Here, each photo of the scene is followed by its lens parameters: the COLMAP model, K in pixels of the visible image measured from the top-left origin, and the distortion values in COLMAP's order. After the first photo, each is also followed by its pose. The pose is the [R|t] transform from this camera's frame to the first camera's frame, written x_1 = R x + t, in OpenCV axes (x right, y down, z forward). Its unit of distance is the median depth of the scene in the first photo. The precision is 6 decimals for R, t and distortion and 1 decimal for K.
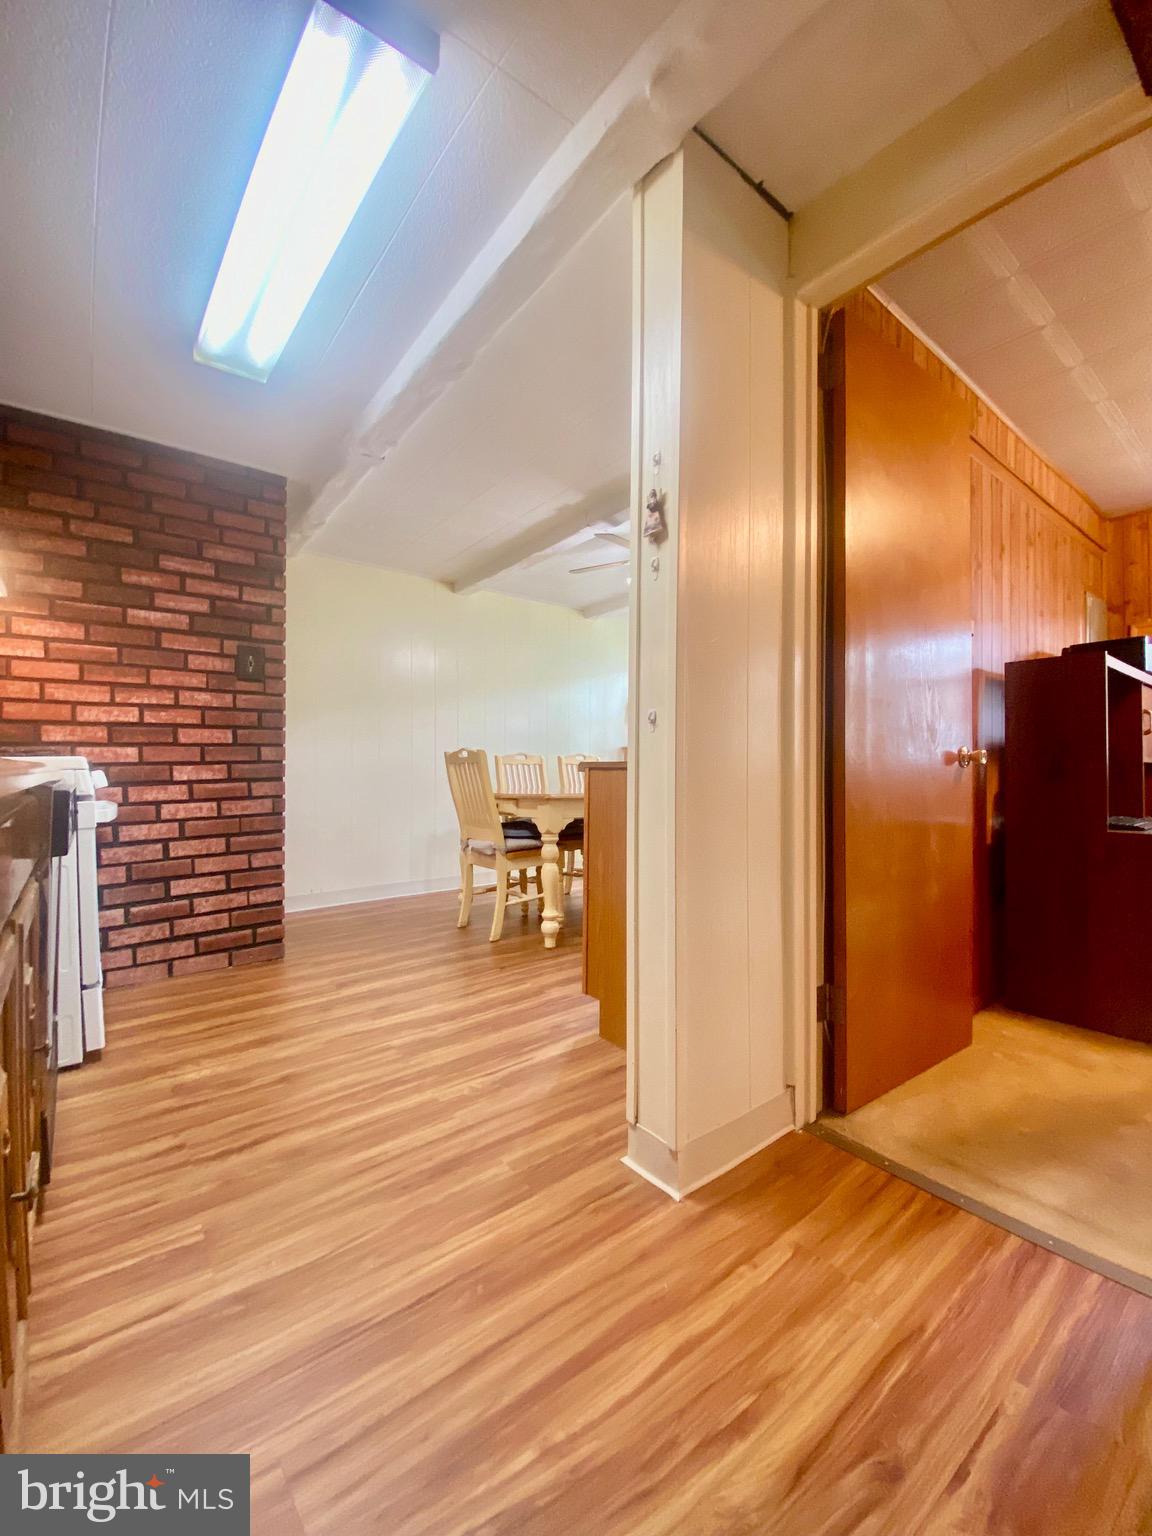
lens RADIAL K [[616.8, 0, 582.6], [0, 616.8, 767.0], [0, 0, 1]] dist [0.007420, -0.013759]
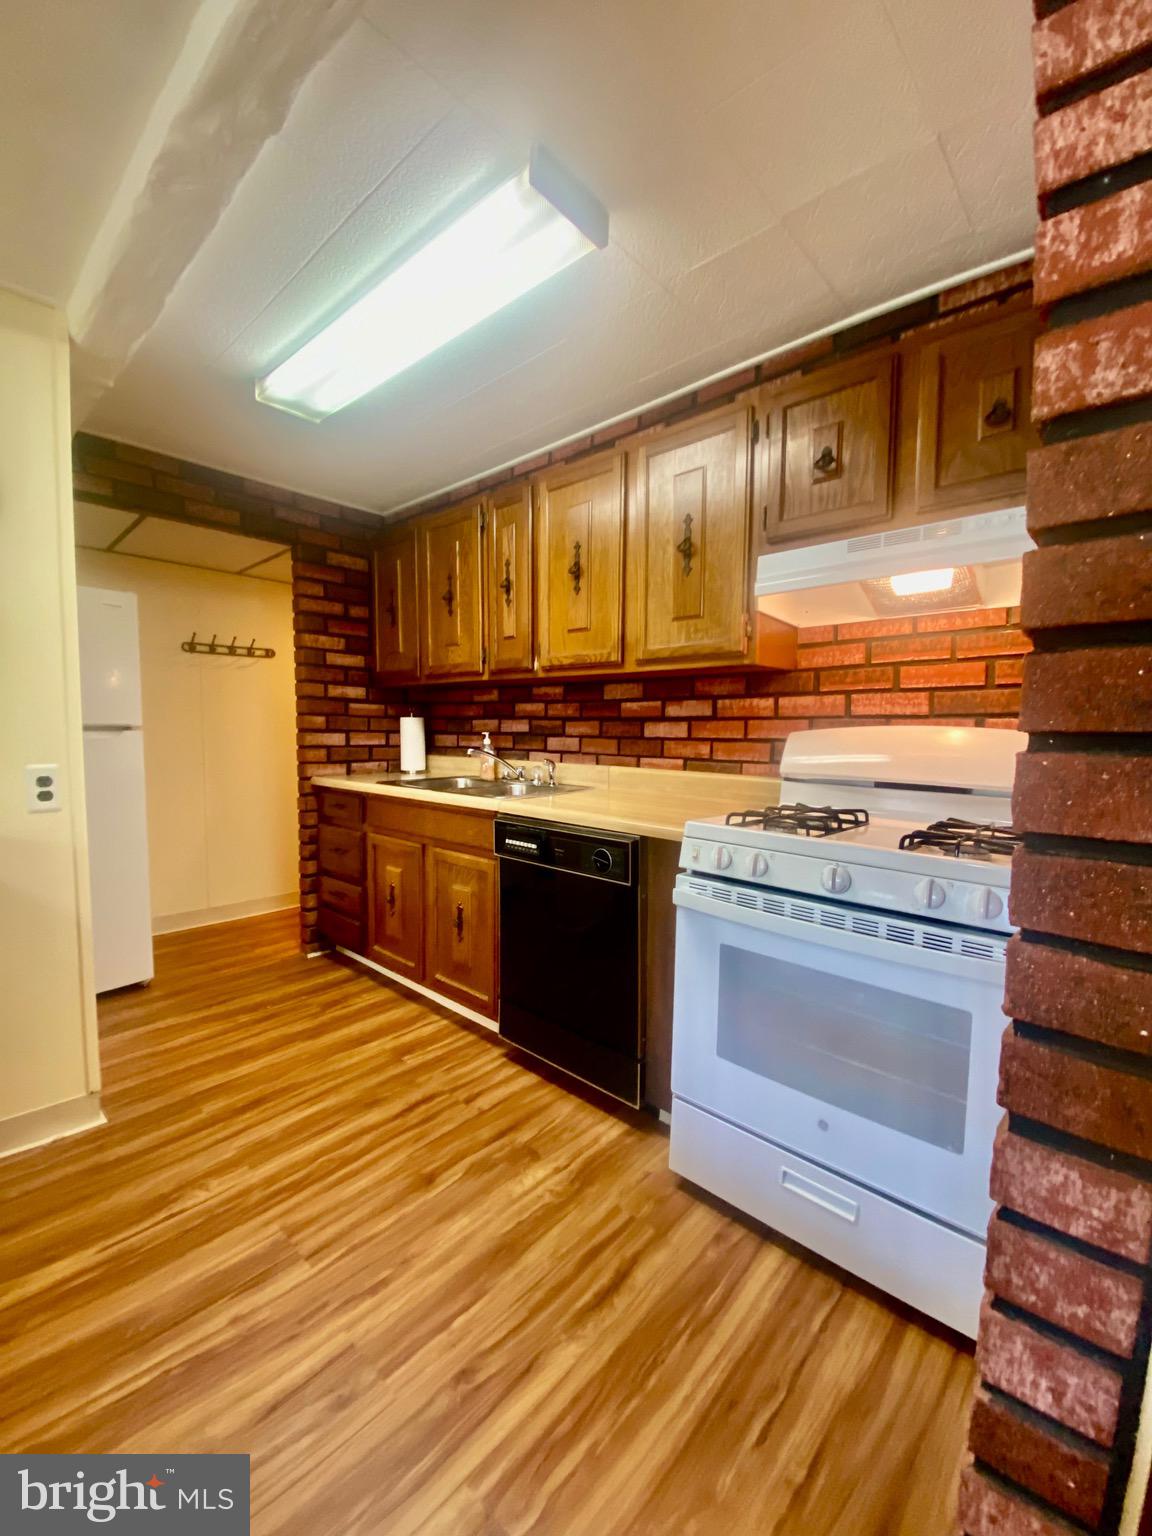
lens RADIAL K [[616.8, 0, 576.9], [0, 616.8, 764.3], [0, 0, 1]] dist [0.007420, -0.013759]
pose [[-0.986602, -0.001589, -0.163137, -0.358458], [-0.011264, 0.998230, 0.058396, -0.096846], [0.162756, 0.059451, -0.984874, 1.229190]]
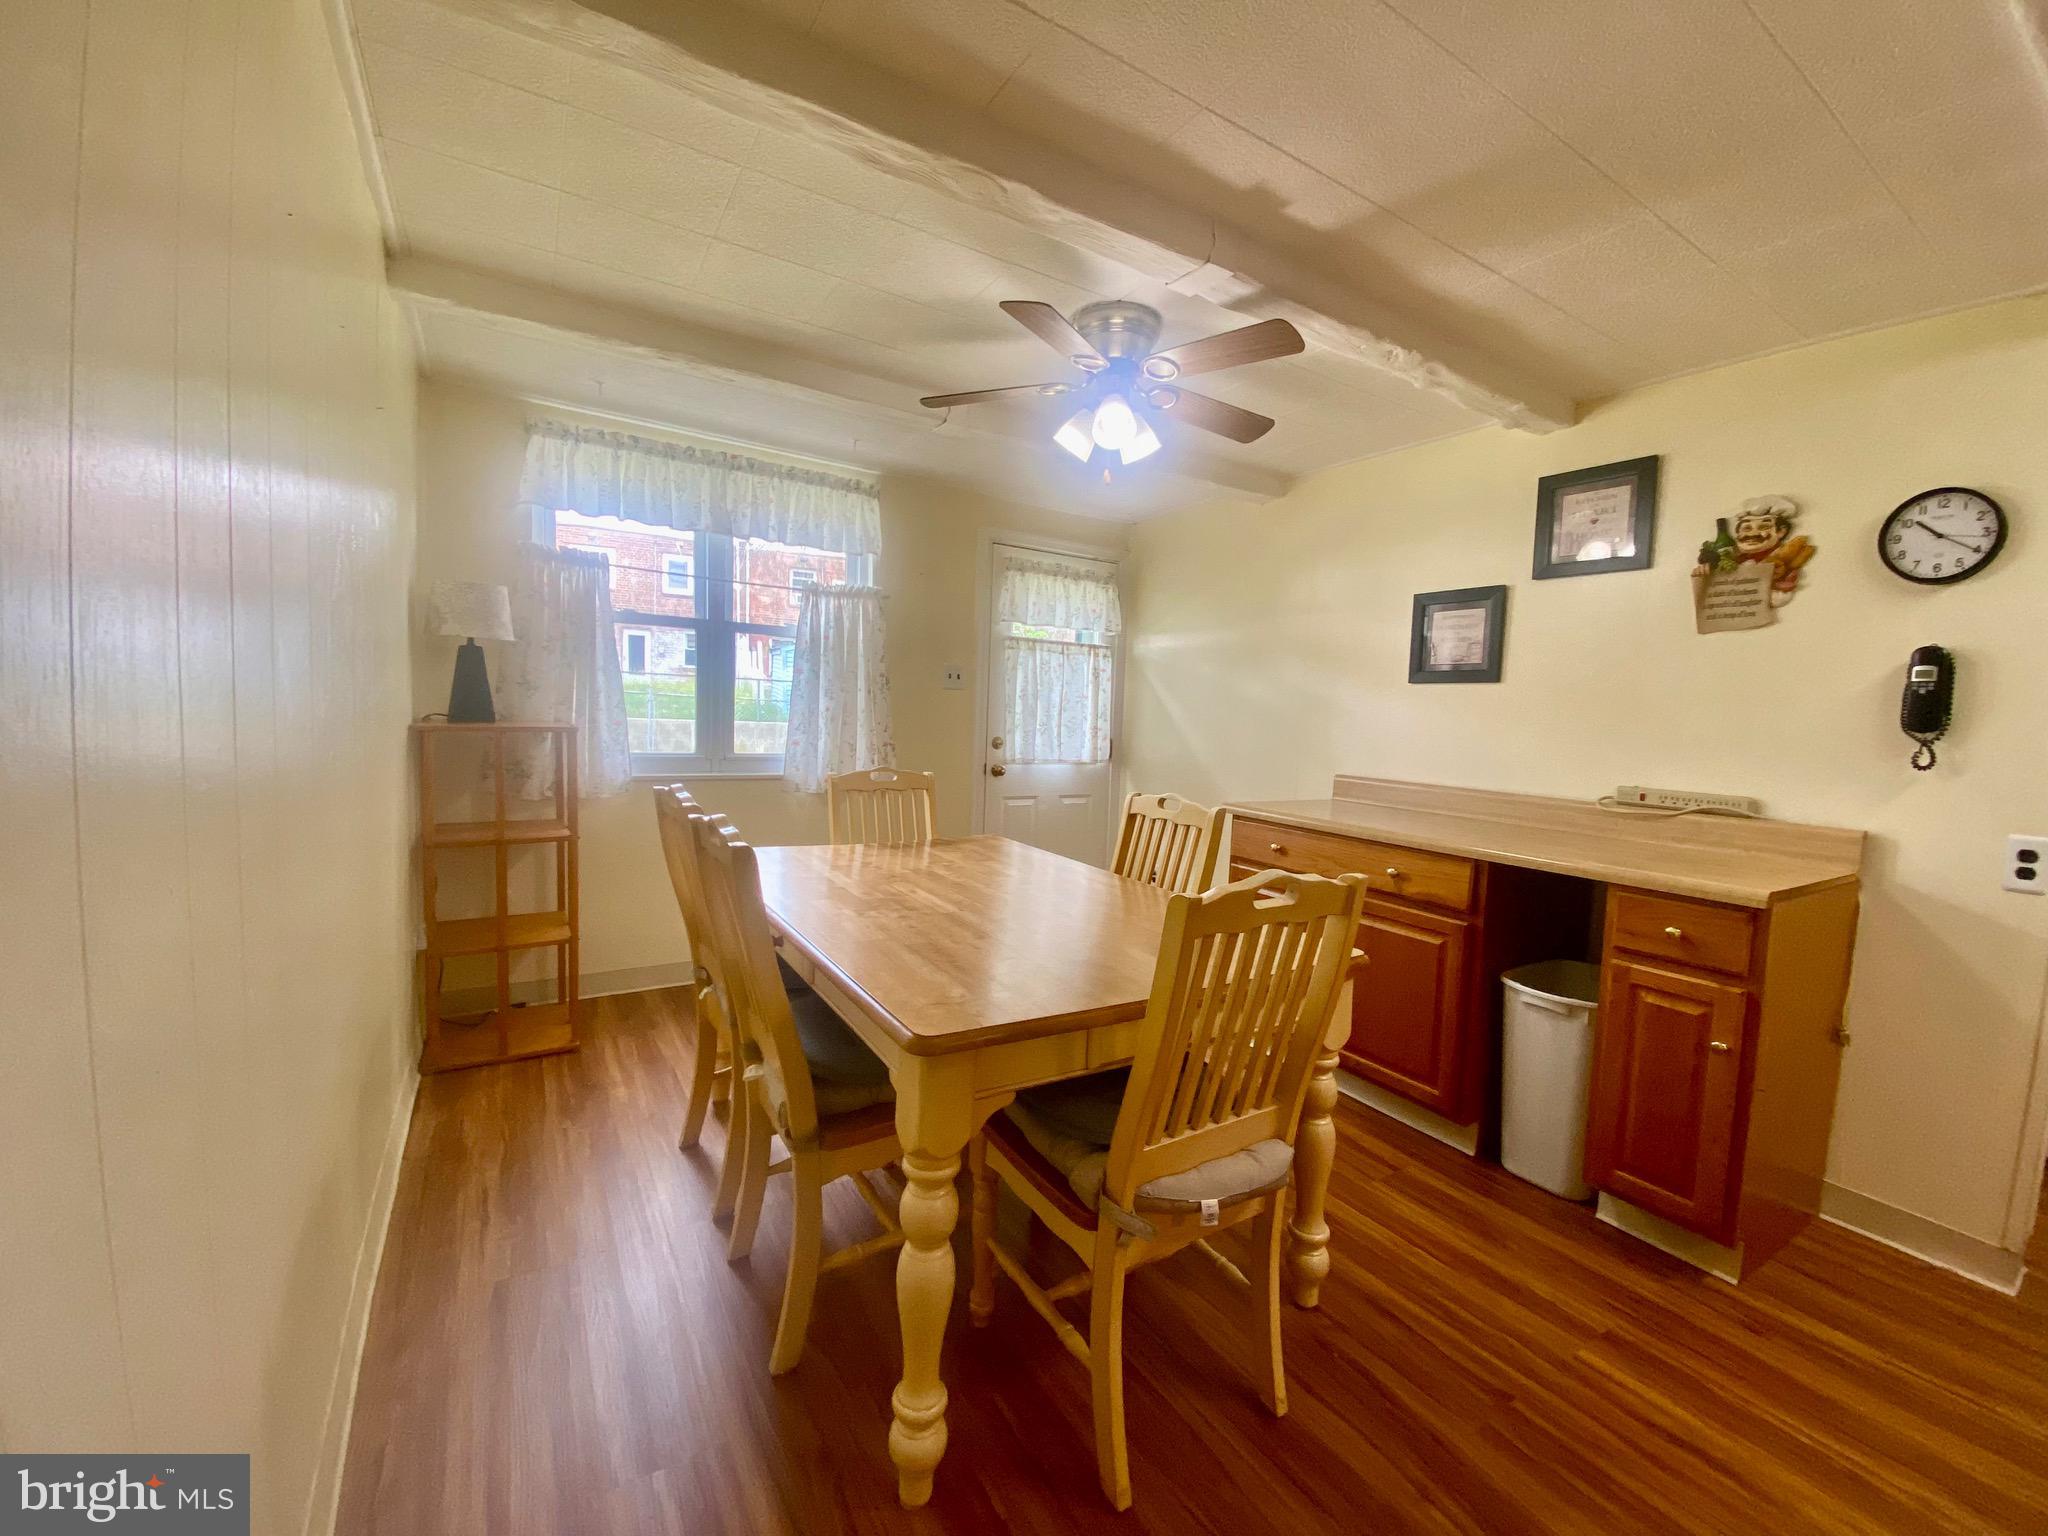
lens RADIAL K [[822.3, 0, 1027.3], [0, 822.3, 760.3], [0, 0, 1]] dist [0.007420, -0.013759]
pose [[0.132354, -0.052463, 0.989813, -0.694722], [-0.053095, 0.996789, 0.059933, -0.112127], [-0.989779, -0.060486, 0.129144, 1.278292]]
